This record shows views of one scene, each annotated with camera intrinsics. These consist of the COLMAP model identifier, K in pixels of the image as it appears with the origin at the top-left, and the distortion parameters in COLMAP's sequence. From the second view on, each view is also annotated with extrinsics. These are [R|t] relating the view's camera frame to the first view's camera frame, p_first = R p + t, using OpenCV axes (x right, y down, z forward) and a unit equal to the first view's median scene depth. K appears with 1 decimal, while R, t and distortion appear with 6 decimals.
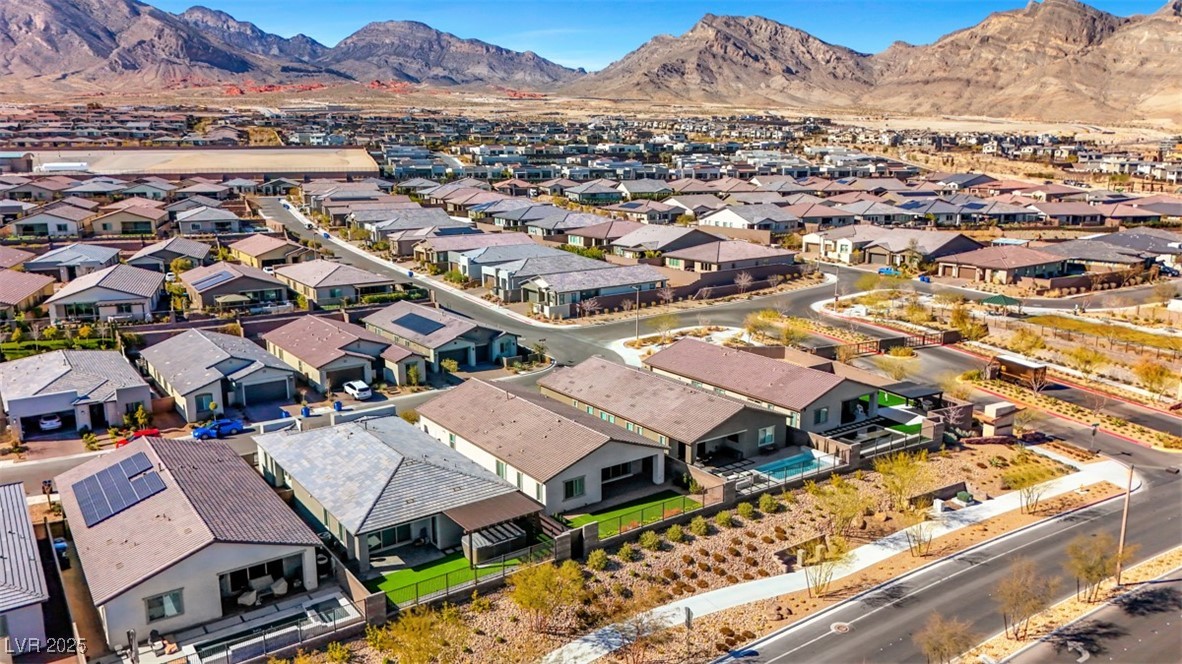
lens RADIAL K [[872.7, 0, 593.0], [0, 872.7, 332.2], [0, 0, 1]] dist [0.071370, -0.072745]
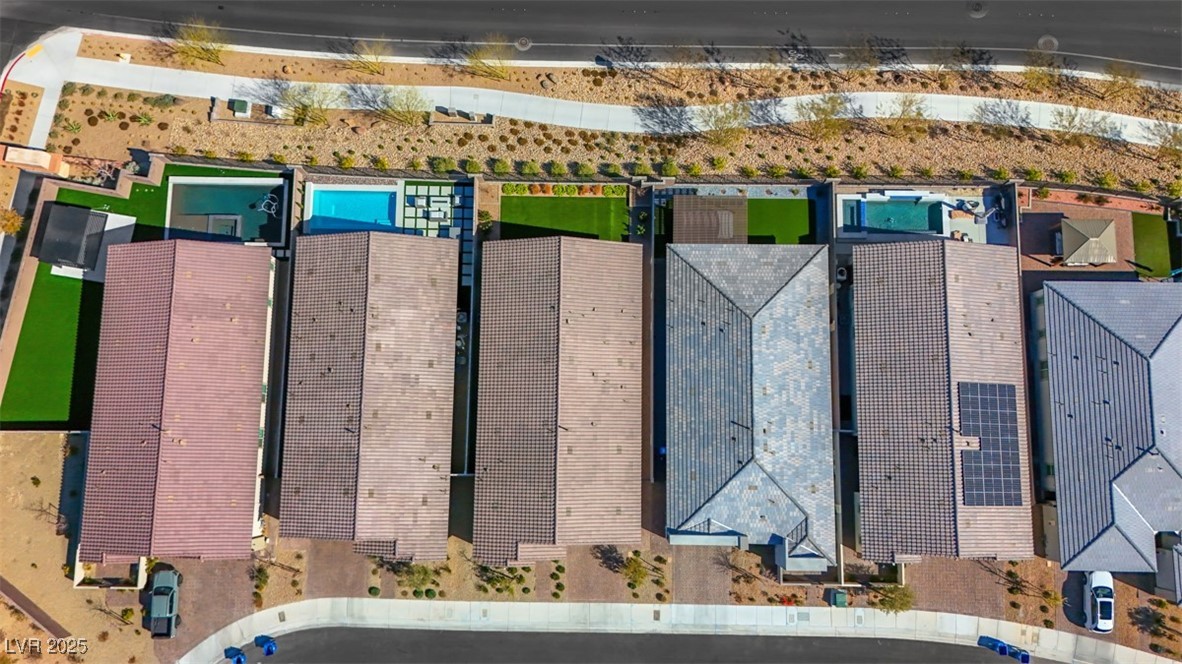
lens RADIAL K [[872.7, 0, 593.0], [0, 872.7, 332.2], [0, 0, 1]] dist [0.071370, -0.072745]
pose [[-0.806764, -0.583185, 0.095014, -0.025661], [0.135987, -0.026770, 0.990349, -0.132265], [-0.575013, 0.811898, 0.100903, 0.152291]]
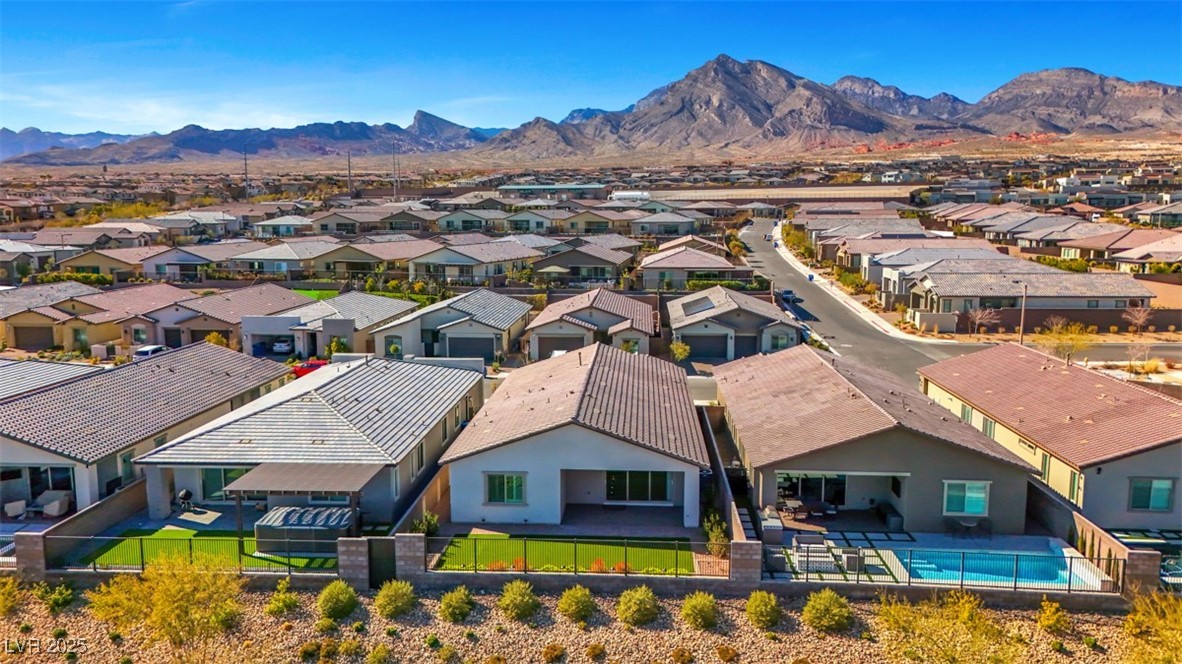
lens RADIAL K [[872.7, 0, 593.0], [0, 872.7, 332.2], [0, 0, 1]] dist [0.071370, -0.072745]
pose [[0.779367, 0.093852, -0.619499, 0.061028], [-0.133832, 0.990836, -0.018261, 0.011532], [0.612108, 0.097140, 0.784785, 0.085495]]
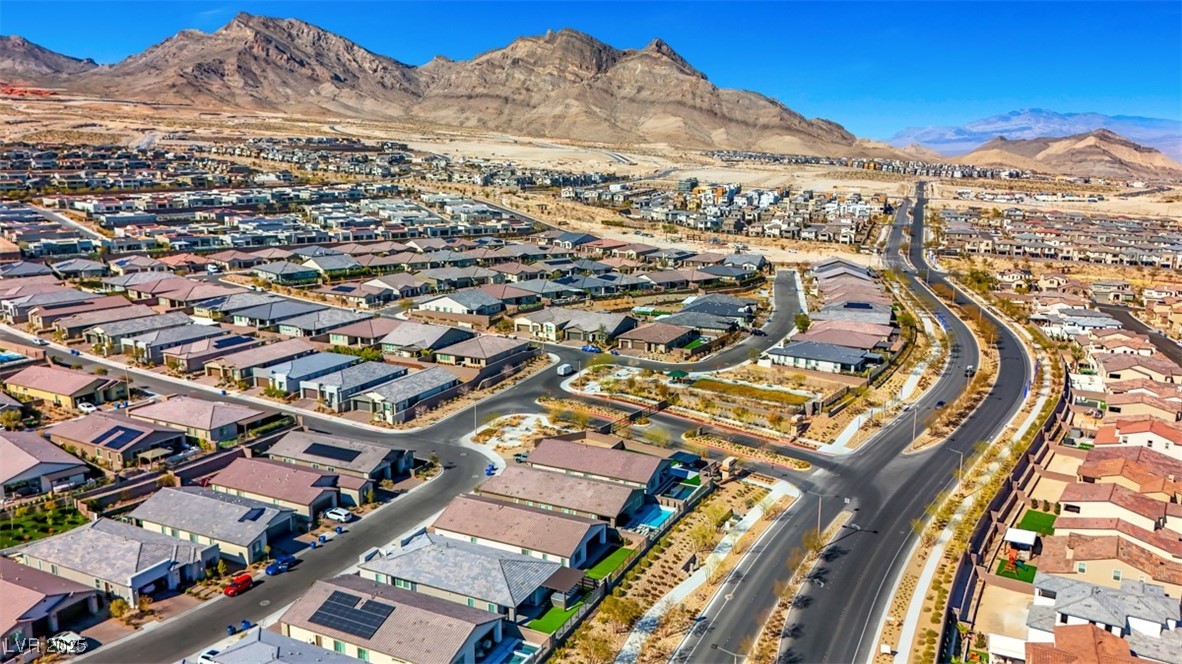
lens RADIAL K [[870.6, 0, 591.0], [0, 870.6, 332.0], [0, 0, 1]] dist [0.112017, -0.161144]
pose [[0.881934, -0.088853, 0.462923, -0.123667], [0.090176, 0.995738, 0.019324, -0.049157], [-0.462667, 0.024702, 0.886188, -0.098090]]
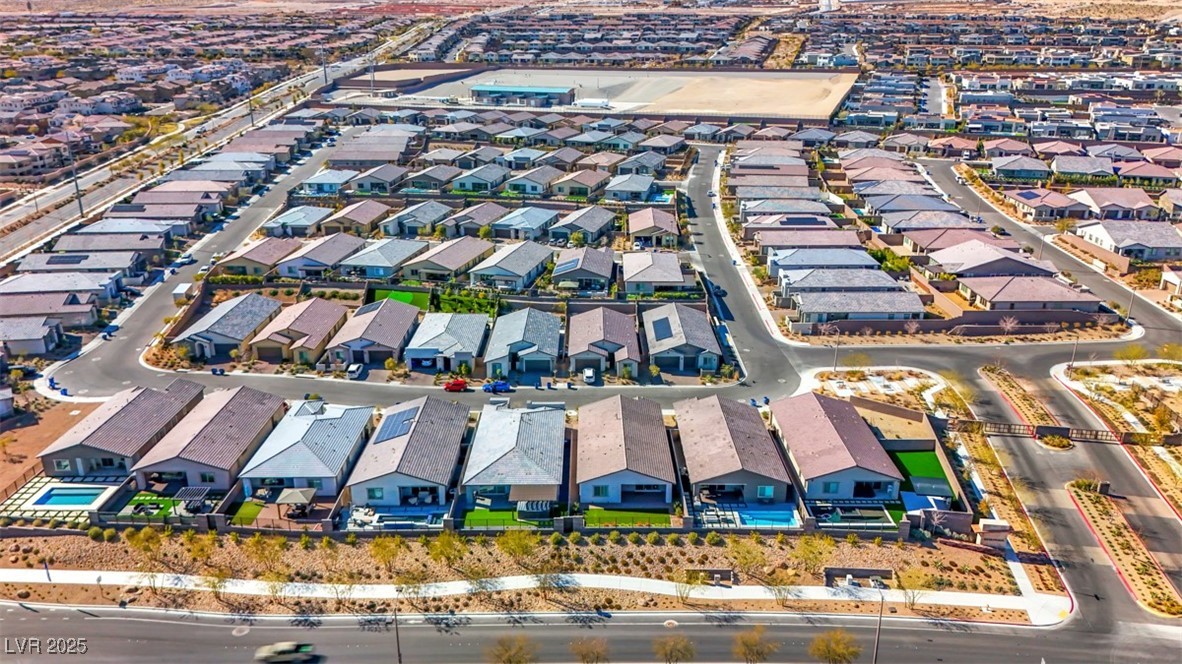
lens RADIAL K [[872.7, 0, 593.0], [0, 872.7, 332.2], [0, 0, 1]] dist [0.071370, -0.072745]
pose [[0.817294, 0.198691, -0.540881, 0.124403], [-0.125120, 0.977467, 0.170007, -0.061229], [0.562473, -0.071271, 0.823738, -0.053952]]
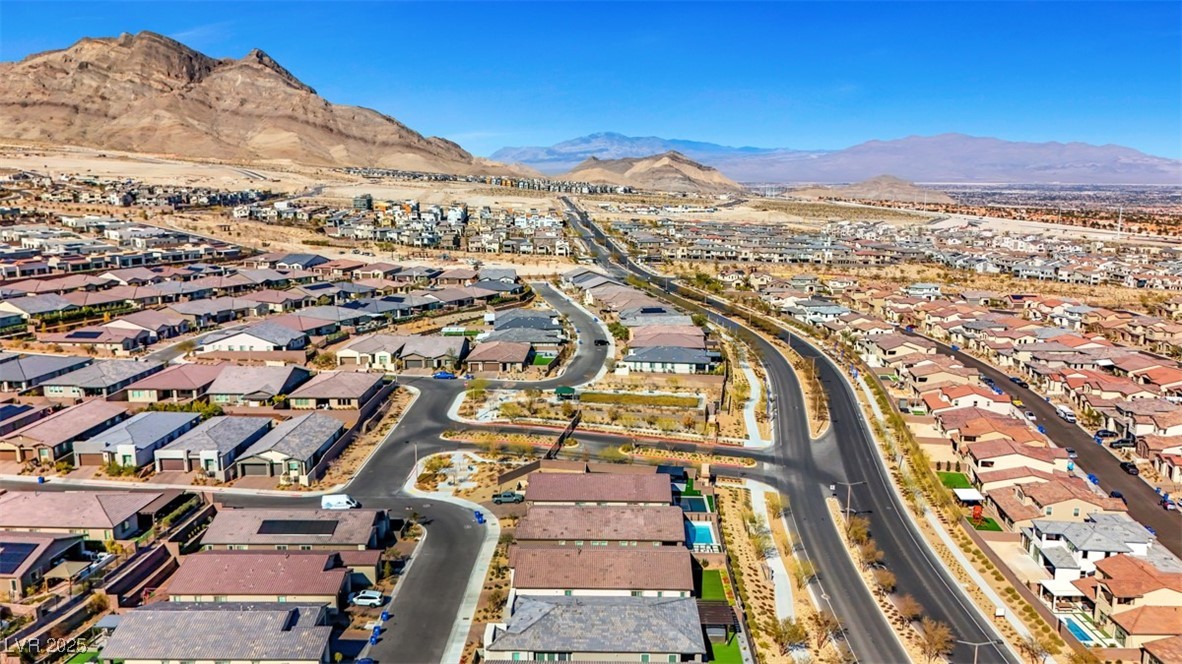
lens RADIAL K [[872.7, 0, 593.0], [0, 872.7, 332.2], [0, 0, 1]] dist [0.071370, -0.072745]
pose [[0.600631, -0.142881, 0.786656, -0.217668], [0.162516, 0.985180, 0.054854, -0.067003], [-0.782835, 0.094897, 0.614950, 0.007948]]
